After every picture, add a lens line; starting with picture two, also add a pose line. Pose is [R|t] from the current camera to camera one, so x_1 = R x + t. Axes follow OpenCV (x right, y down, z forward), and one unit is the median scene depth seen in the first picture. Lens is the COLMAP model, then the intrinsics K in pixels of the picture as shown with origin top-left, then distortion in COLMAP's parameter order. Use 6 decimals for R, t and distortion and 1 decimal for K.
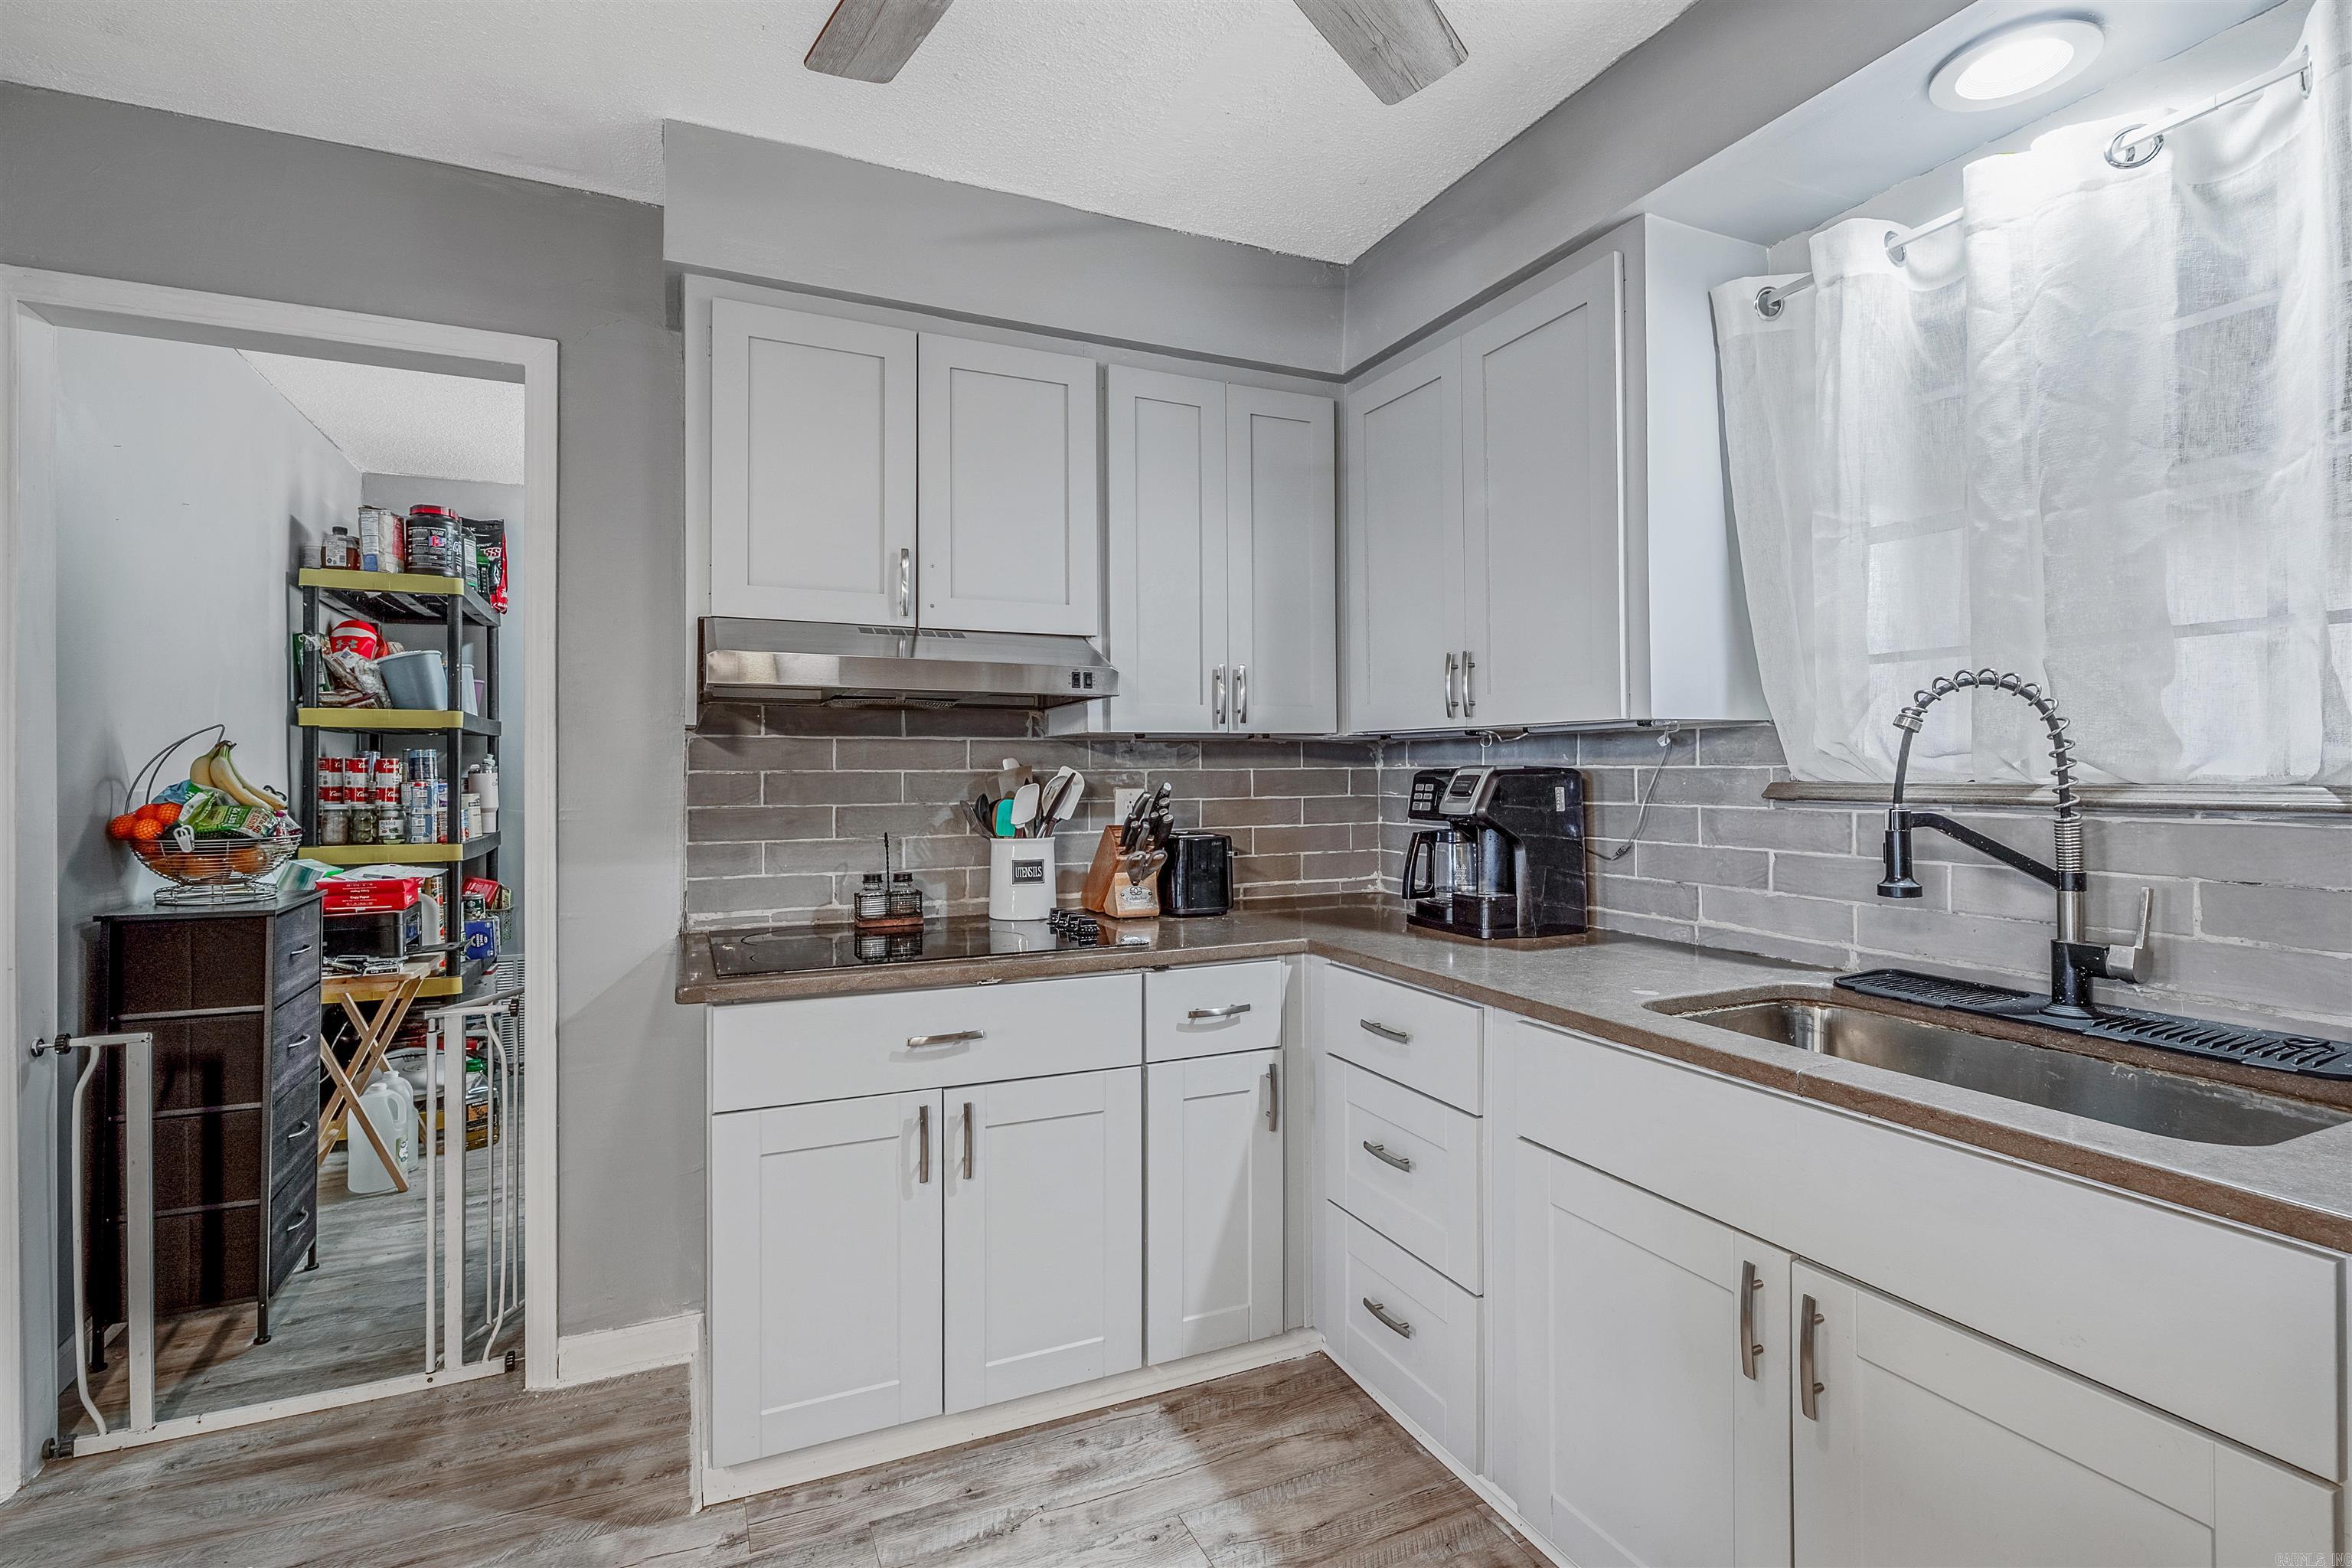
lens RADIAL K [[1117.2, 0, 1191.2], [0, 1117.2, 766.5], [0, 0, 1]] dist [-0.005419, 0.000080]
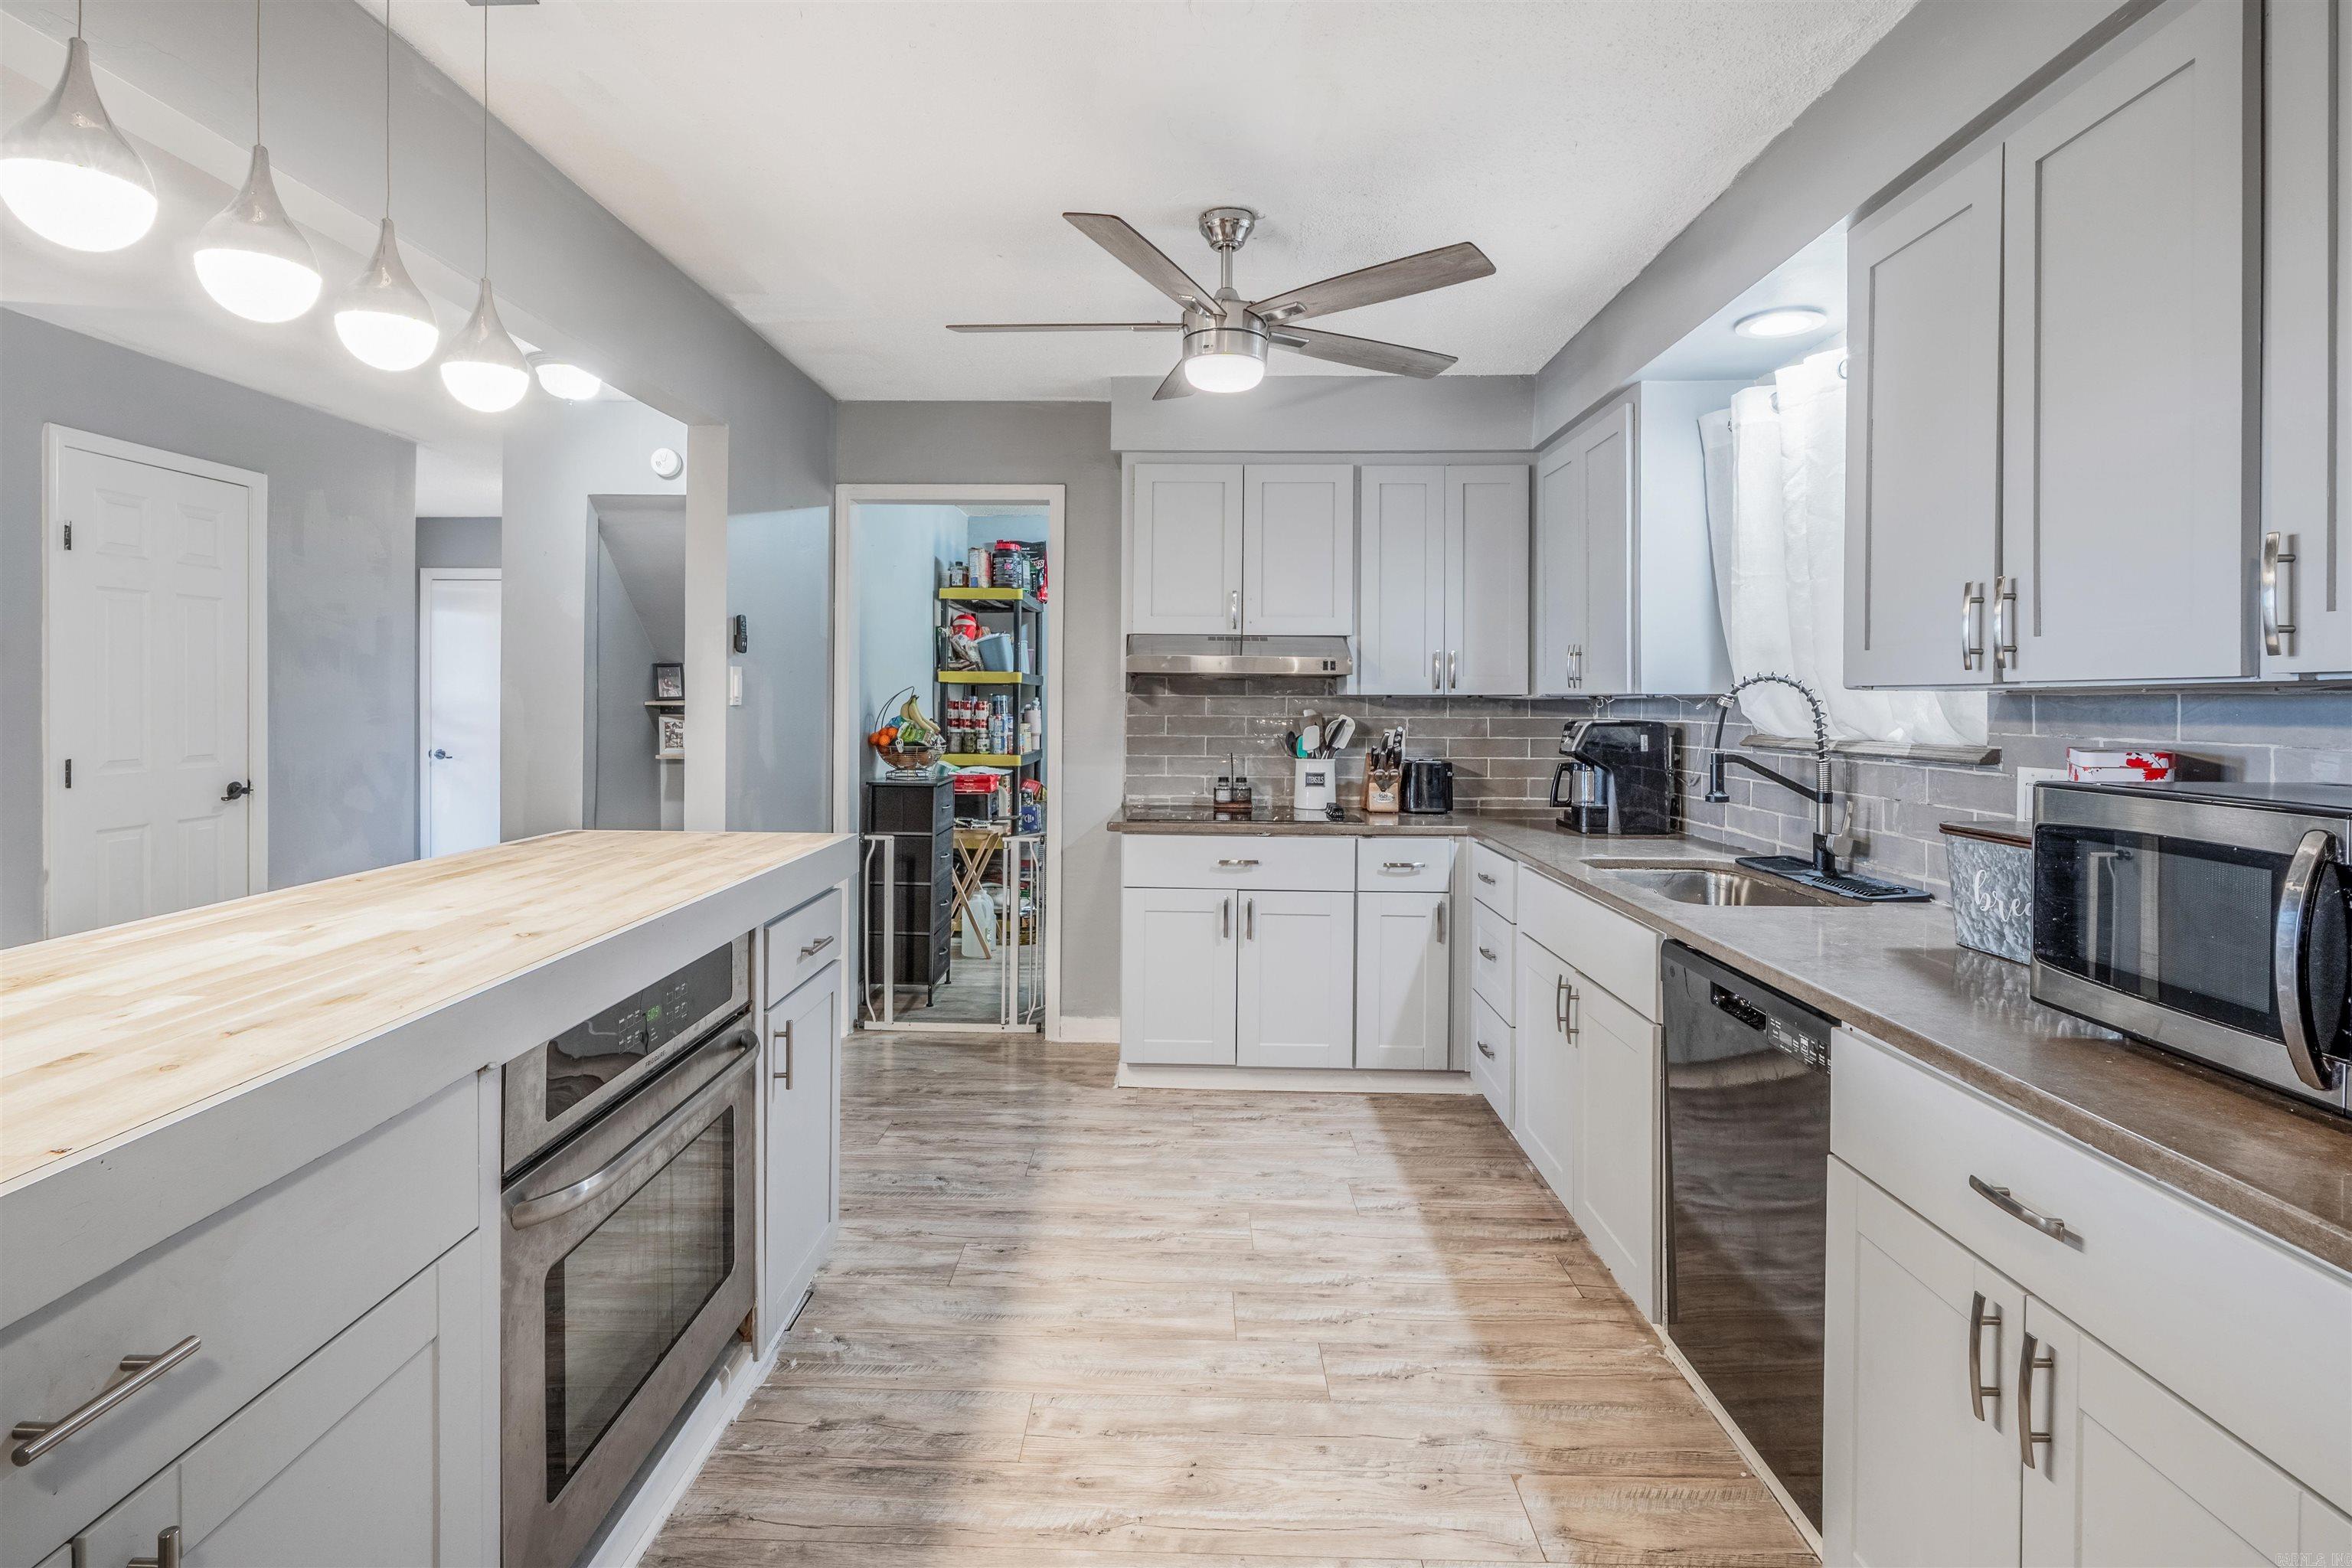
lens RADIAL K [[1144.8, 0, 1180.4], [0, 1144.8, 710.1], [0, 0, 1]] dist [-0.003005, -0.000565]
pose [[0.903949, 0.013314, -0.427433, 0.394168], [-0.009806, 0.999898, 0.010409, -0.022649], [0.427528, -0.005218, 0.903987, -0.597541]]
